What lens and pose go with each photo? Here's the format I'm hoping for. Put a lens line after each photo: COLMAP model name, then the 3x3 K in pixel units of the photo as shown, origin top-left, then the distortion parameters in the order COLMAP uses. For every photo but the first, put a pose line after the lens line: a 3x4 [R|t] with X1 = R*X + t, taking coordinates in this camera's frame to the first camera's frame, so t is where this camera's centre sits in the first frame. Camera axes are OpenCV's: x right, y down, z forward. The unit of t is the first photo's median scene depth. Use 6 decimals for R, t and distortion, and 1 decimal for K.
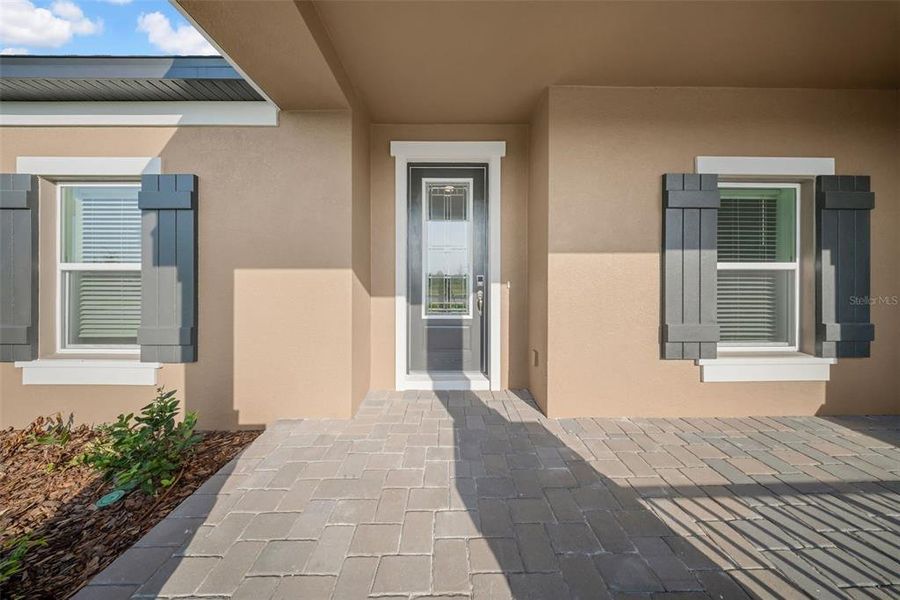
lens RADIAL K [[267.6, 0, 449.4], [0, 267.6, 295.0], [0, 0, 1]] dist [-0.001192, -0.000114]
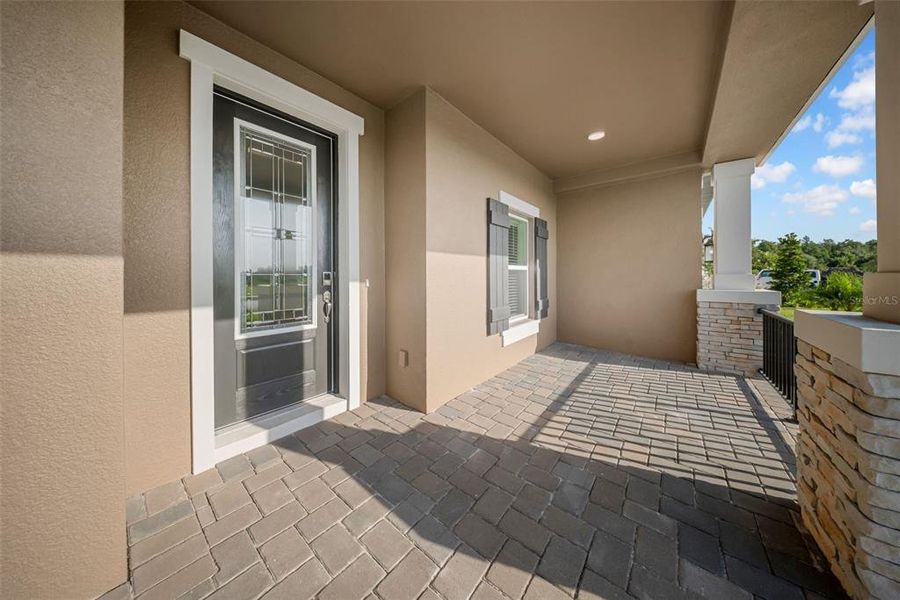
lens RADIAL K [[271.6, 0, 448.6], [0, 271.6, 288.1], [0, 0, 1]] dist [0.000491, -0.000030]
pose [[0.647854, -0.039894, 0.760719, -0.306349], [0.044358, 0.998909, 0.014608, -0.024570], [-0.760472, 0.024280, 0.648916, 0.232181]]
